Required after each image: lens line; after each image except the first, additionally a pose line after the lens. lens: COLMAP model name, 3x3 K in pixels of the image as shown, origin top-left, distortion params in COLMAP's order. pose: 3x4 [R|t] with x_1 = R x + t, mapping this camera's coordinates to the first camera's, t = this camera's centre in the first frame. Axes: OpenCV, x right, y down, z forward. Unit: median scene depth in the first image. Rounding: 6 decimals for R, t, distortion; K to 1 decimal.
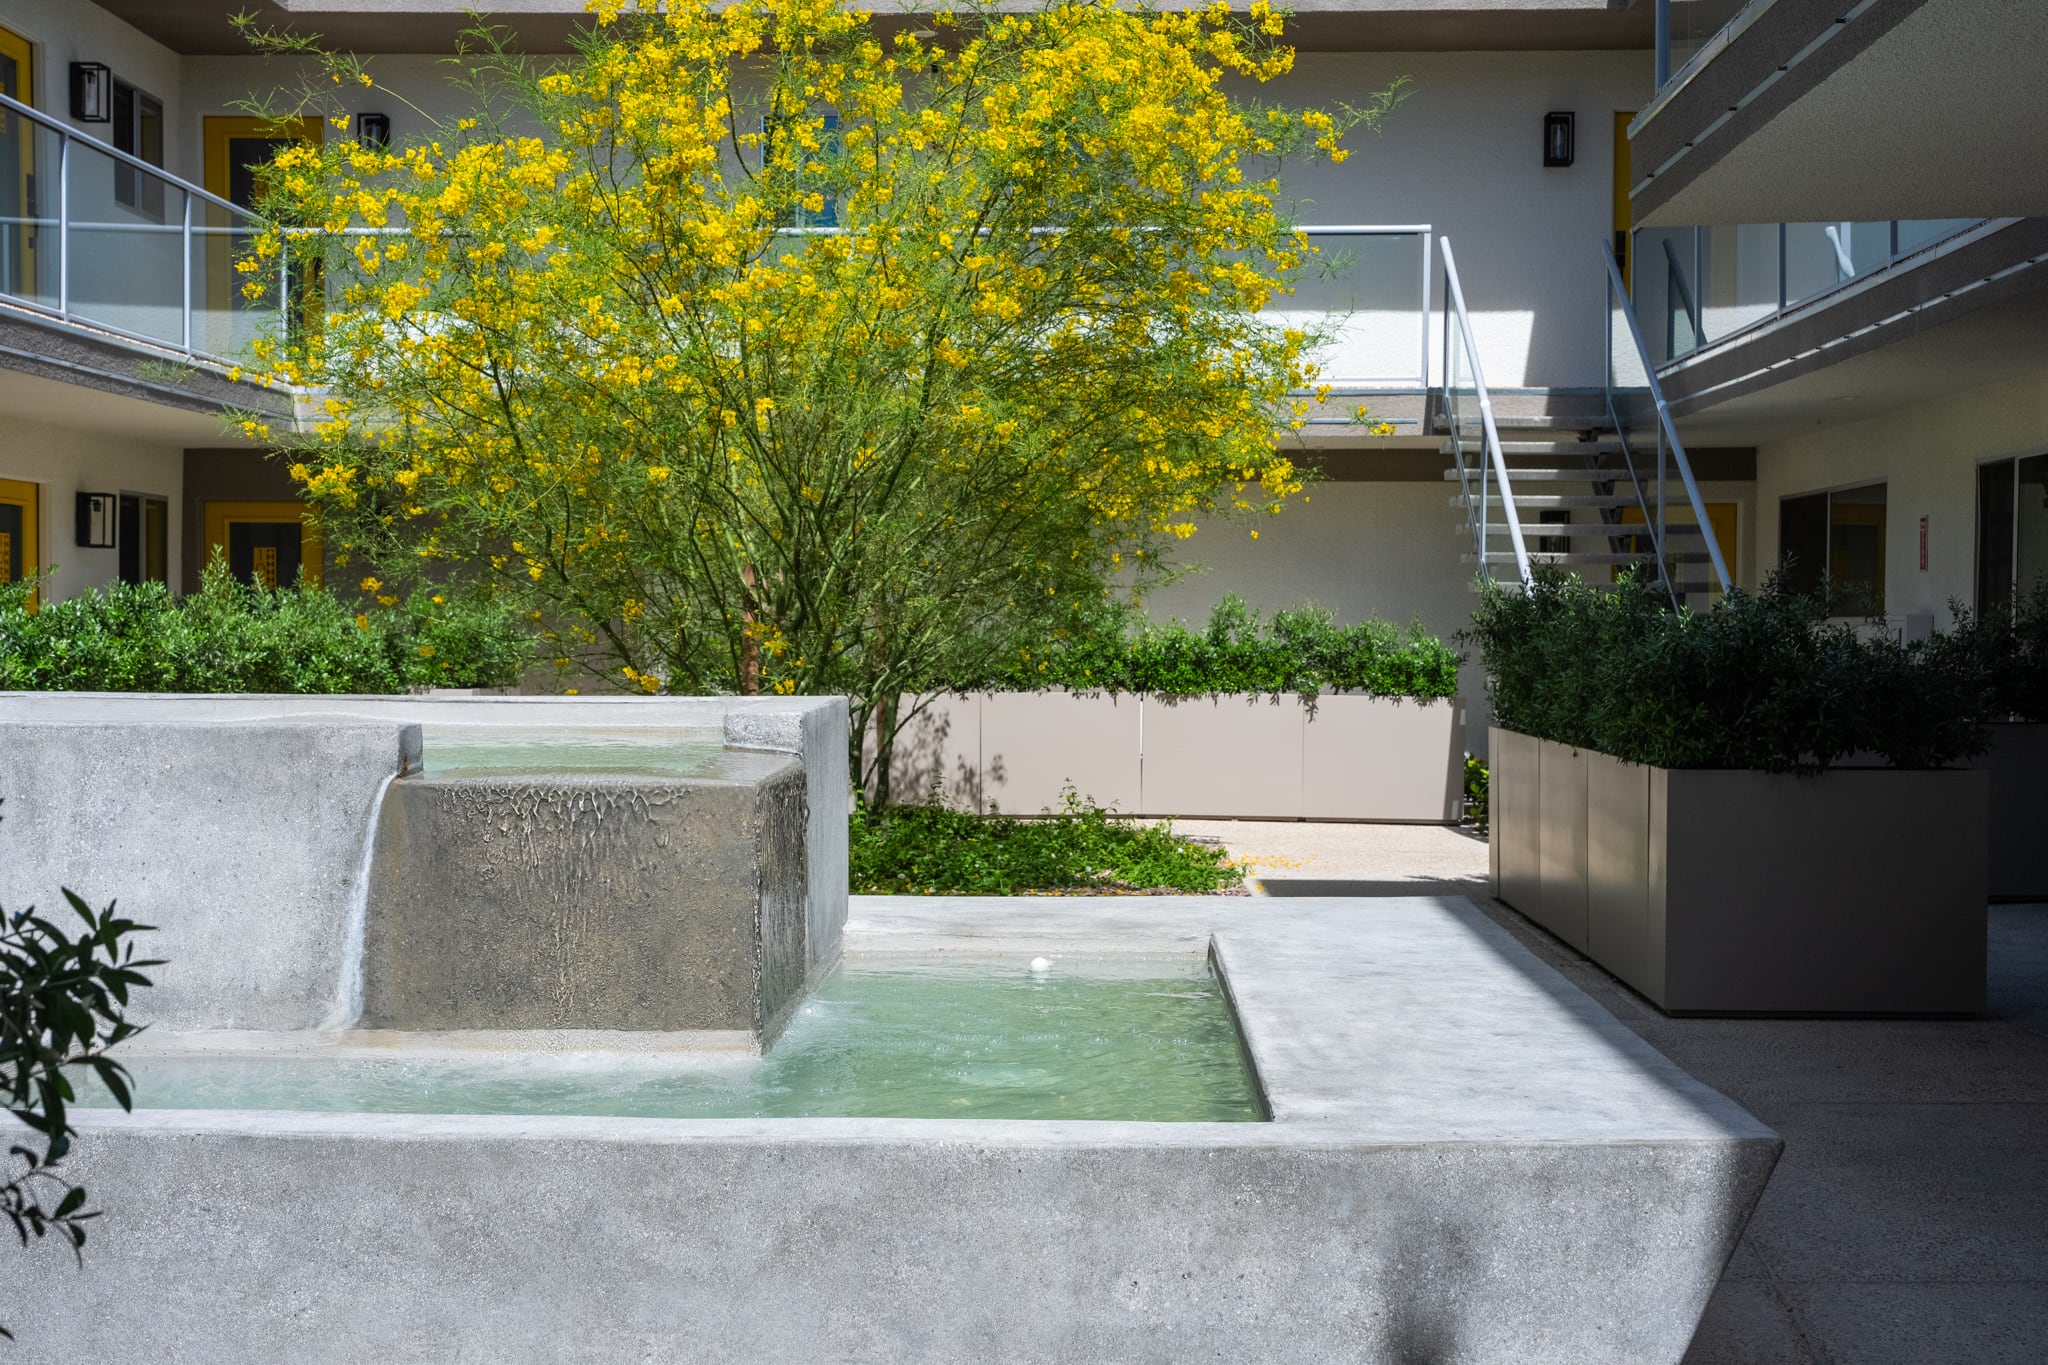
lens RADIAL K [[2425.7, 0, 1024.0], [0, 2425.7, 682.5], [0, 0, 1]] dist [0.005895, -0.018726]
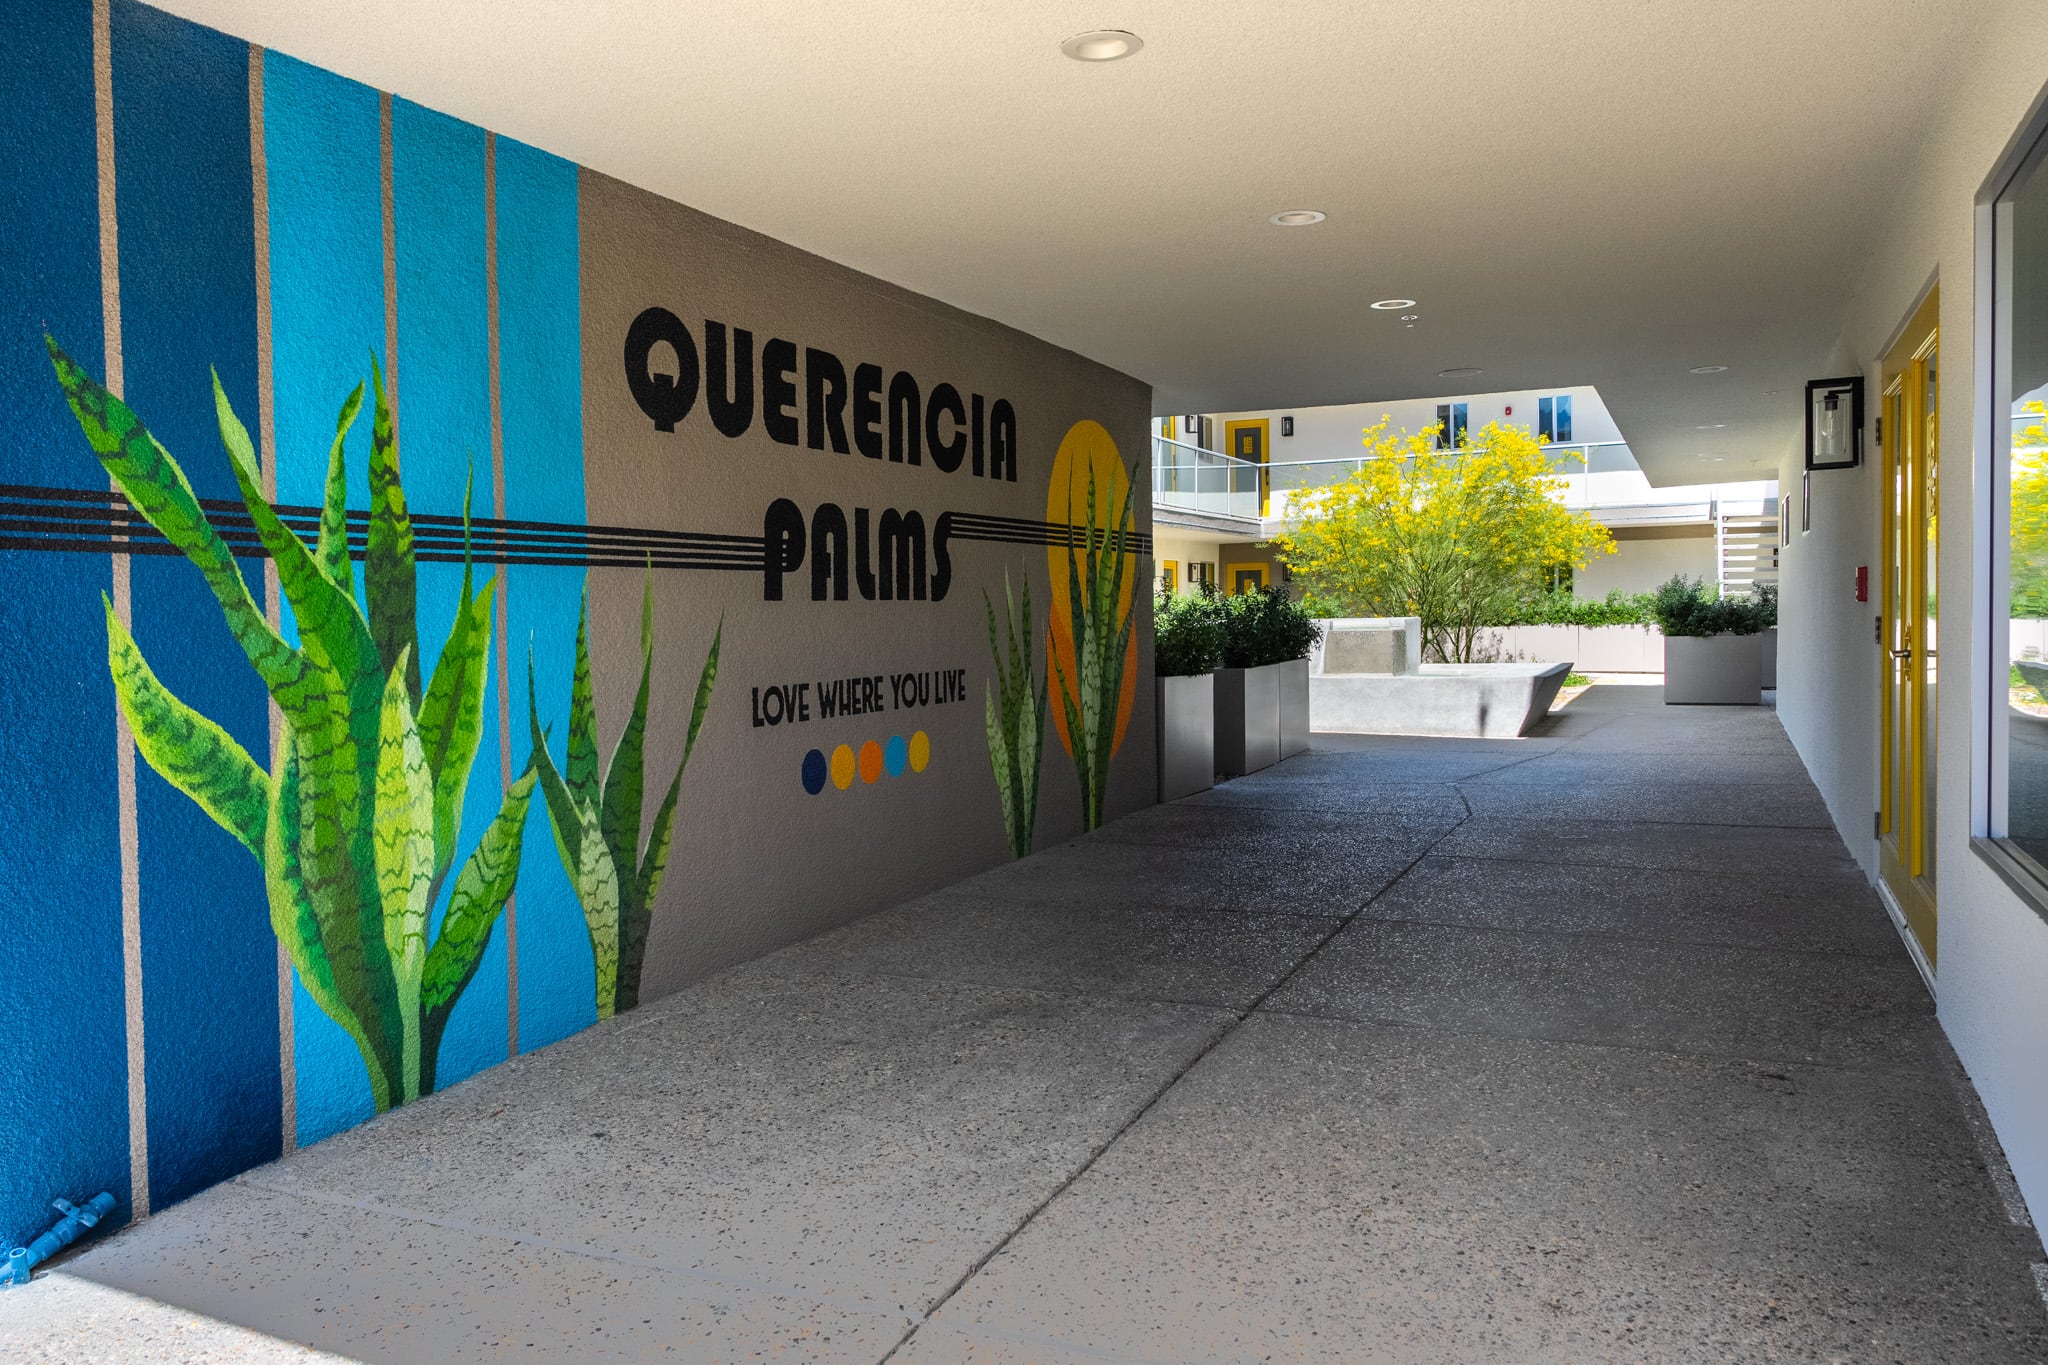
lens RADIAL K [[1418.8, 0, 1024.0], [0, 1418.8, 682.5], [0, 0, 1]] dist [-0.000193, 0.000147]
pose [[0.912350, -0.002274, -0.409405, 0.131516], [0.013784, 0.999588, 0.025165, 0.019453], [0.409179, -0.028602, 0.912006, -0.678610]]
